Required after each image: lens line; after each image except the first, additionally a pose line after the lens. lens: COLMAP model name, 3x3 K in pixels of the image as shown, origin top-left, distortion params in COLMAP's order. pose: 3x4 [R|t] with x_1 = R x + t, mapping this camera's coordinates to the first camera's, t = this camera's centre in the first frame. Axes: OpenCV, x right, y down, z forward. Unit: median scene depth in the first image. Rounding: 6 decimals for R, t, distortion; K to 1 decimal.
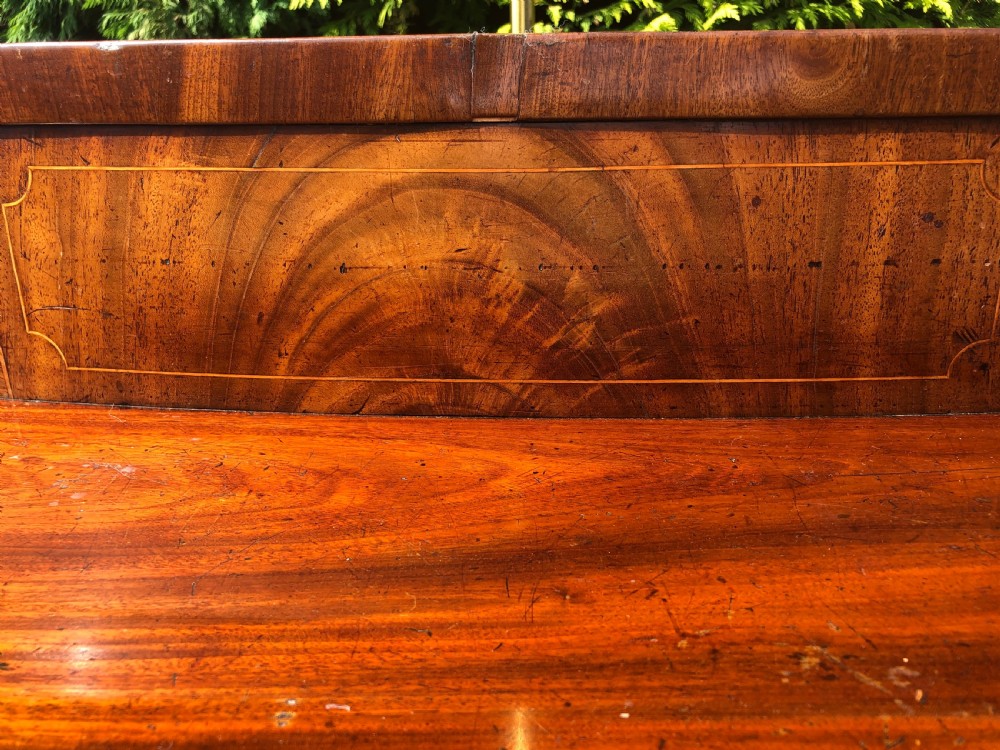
lens RADIAL K [[838.2, 0, 505.1], [0, 838.2, 372.8], [0, 0, 1]] dist [0.003643, -0.004609]
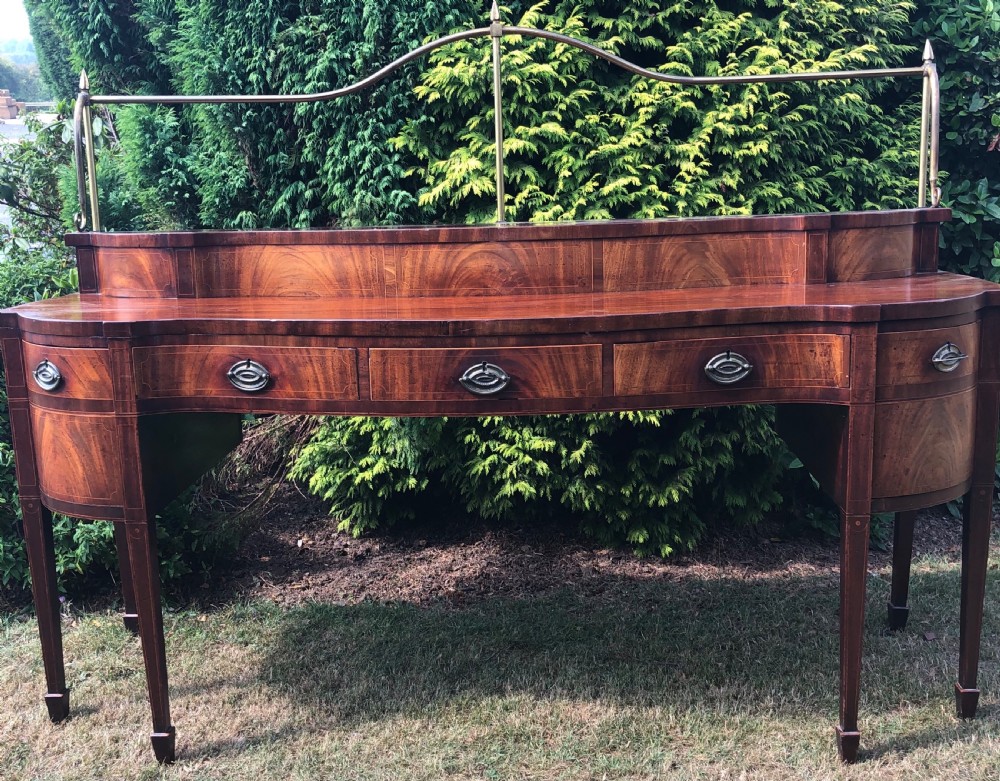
lens RADIAL K [[1108.9, 0, 500.7], [0, 1108.9, 411.9], [0, 0, 1]] dist [0.053820, -0.187541]
pose [[0.999823, -0.018186, -0.004835, 0.054481], [0.017498, 0.993019, -0.116645, 1.694013], [0.006923, 0.116540, 0.993162, -6.212857]]
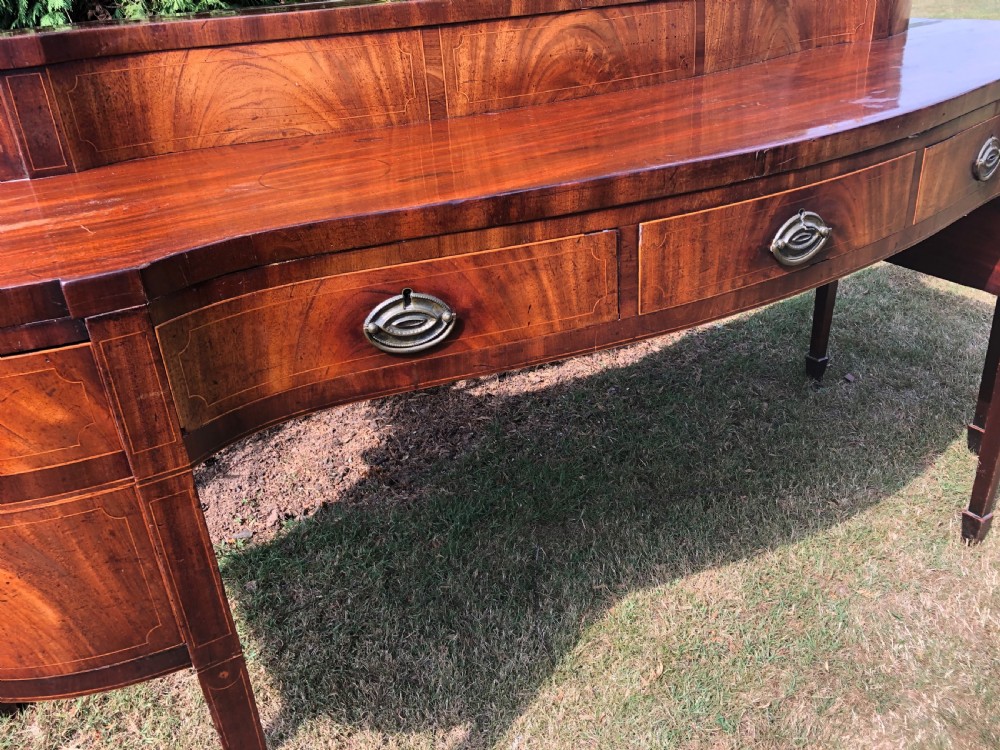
lens RADIAL K [[839.3, 0, 522.7], [0, 839.3, 387.0], [0, 0, 1]] dist [-0.005125, -0.004511]
pose [[0.824709, -0.301252, 0.478646, -2.402155], [0.228131, 0.951618, 0.205862, 0.448378], [-0.517504, -0.060582, 0.853533, -2.034562]]
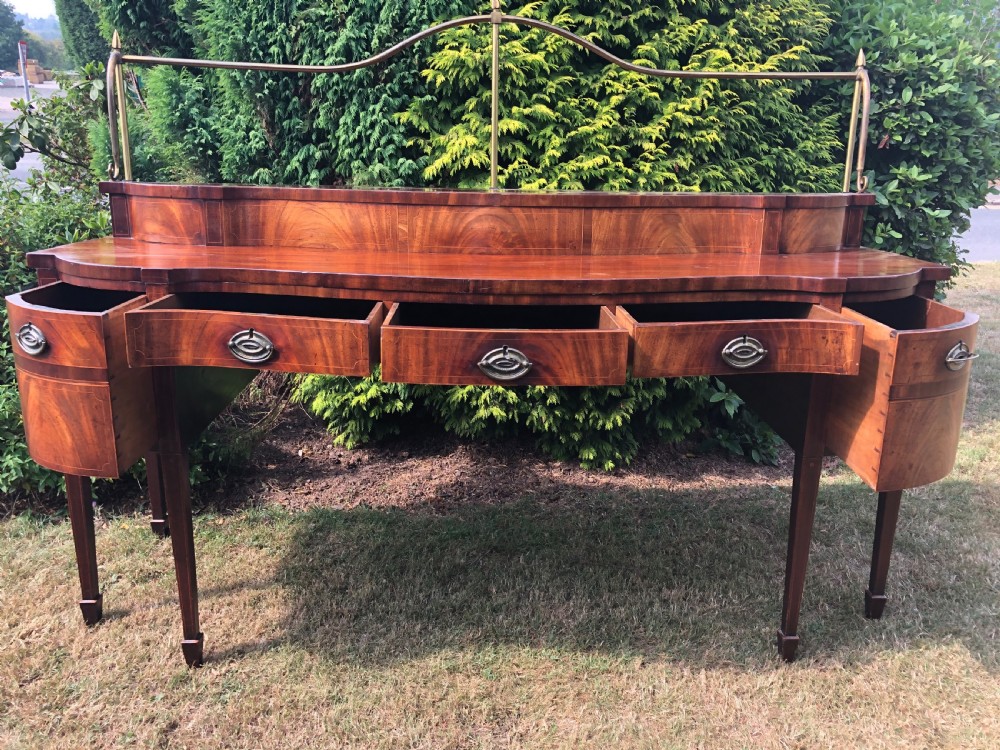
lens RADIAL K [[833.9, 0, 511.1], [0, 833.9, 376.6], [0, 0, 1]] dist [0.010528, -0.012205]
pose [[0.995652, 0.004744, 0.093028, -0.477318], [0.000956, 0.998129, -0.061133, 1.366102], [-0.093144, 0.060957, 0.993785, -5.162860]]
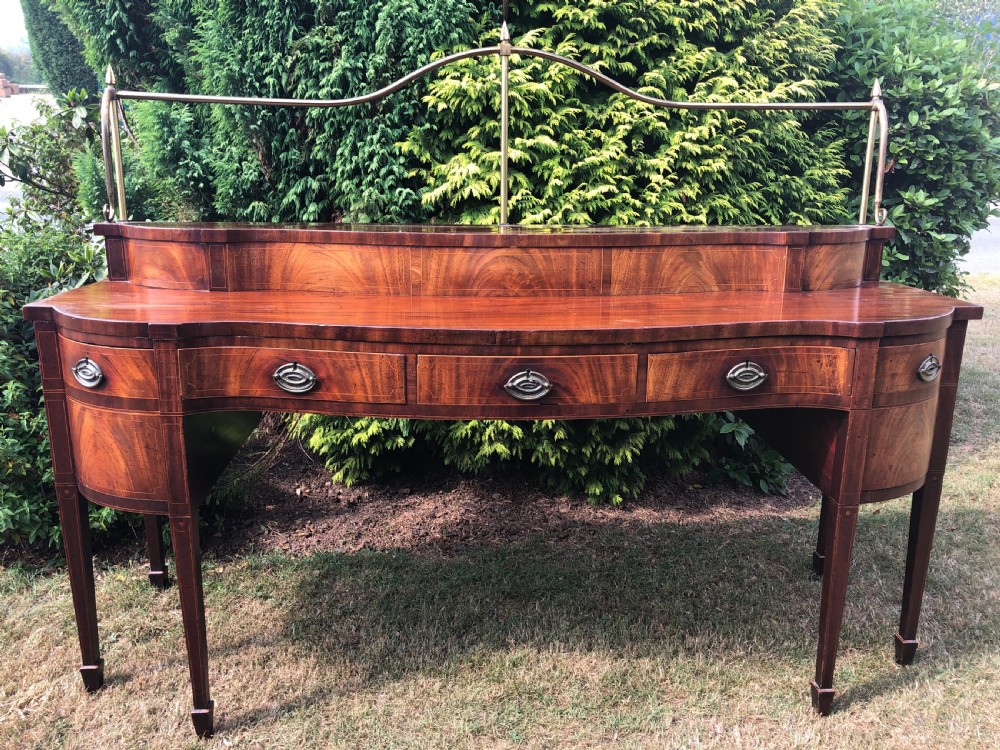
lens RADIAL K [[836.6, 0, 507.3], [0, 836.6, 379.0], [0, 0, 1]] dist [0.004108, -0.002761]
pose [[0.993132, -0.009342, 0.116626, -0.768167], [0.017570, 0.997411, -0.069727, 1.081140], [-0.115673, 0.071298, 0.990725, -4.932783]]
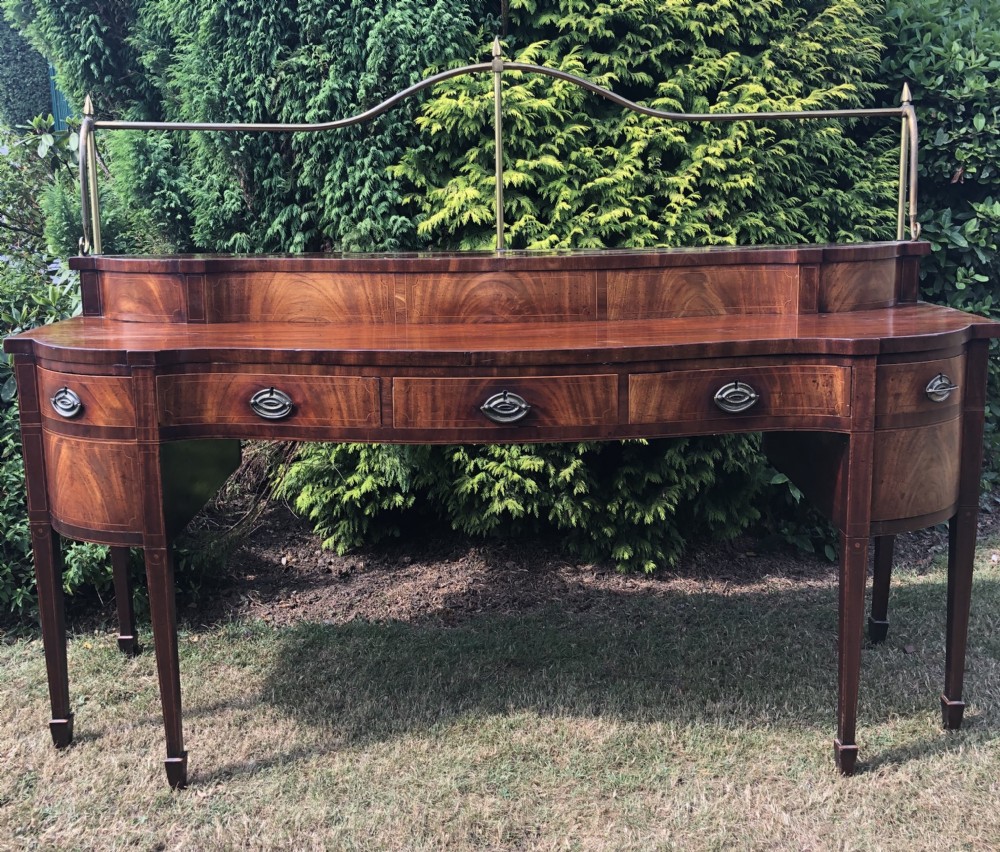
lens RADIAL K [[1110.5, 0, 505.1], [0, 1110.5, 385.2], [0, 0, 1]] dist [0.045645, -0.146830]
pose [[0.998263, -0.015889, 0.056732, -0.431246], [0.023899, 0.989373, -0.143420, 1.576566], [-0.053850, 0.144527, 0.988035, -6.441990]]
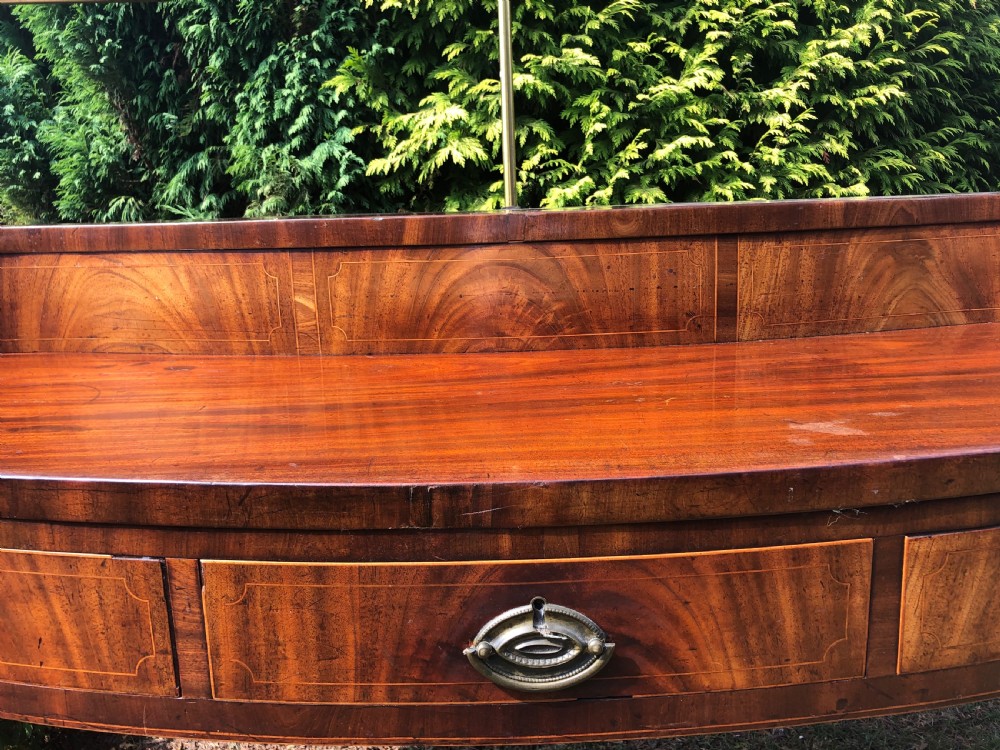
lens RADIAL K [[838.2, 0, 505.1], [0, 838.2, 372.8], [0, 0, 1]] dist [0.003643, -0.004609]
pose [[0.998289, -0.033497, 0.047928, -0.188461], [0.038410, 0.993670, -0.105568, 0.416433], [-0.044089, 0.107228, 0.993256, -1.681628]]
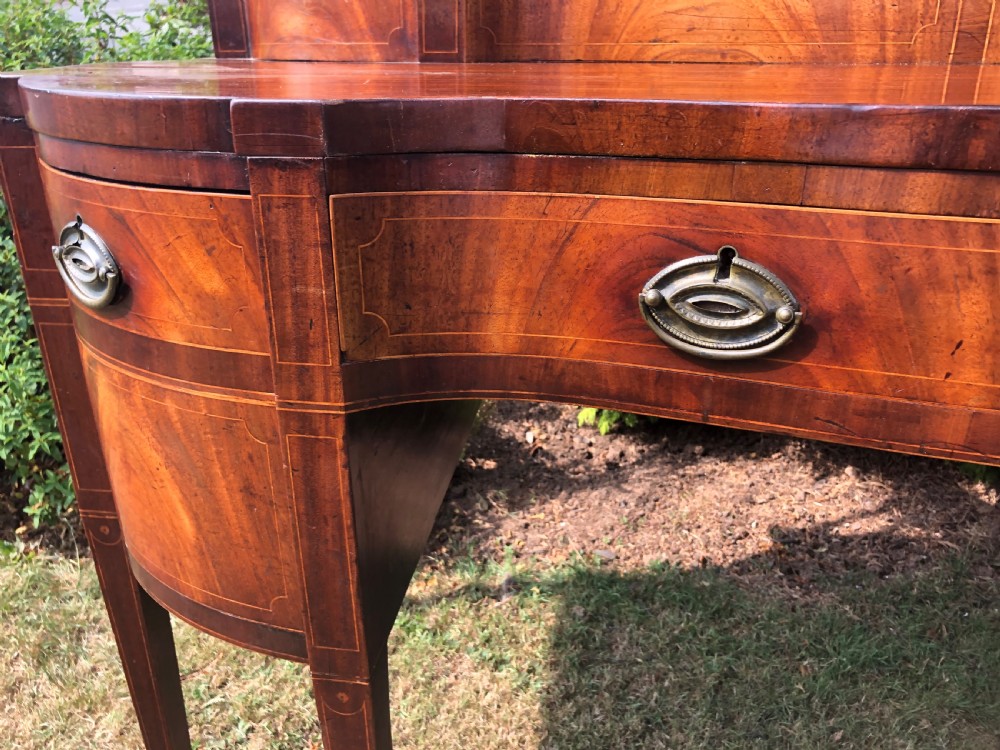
lens RADIAL K [[841.9, 0, 503.7], [0, 841.9, 390.0], [0, 0, 1]] dist [0.015292, -0.004918]
pose [[0.994984, 0.036901, -0.092984, -1.676555], [-0.028338, 0.995375, 0.091786, 0.716404], [0.095941, -0.088690, 0.991428, -1.248632]]
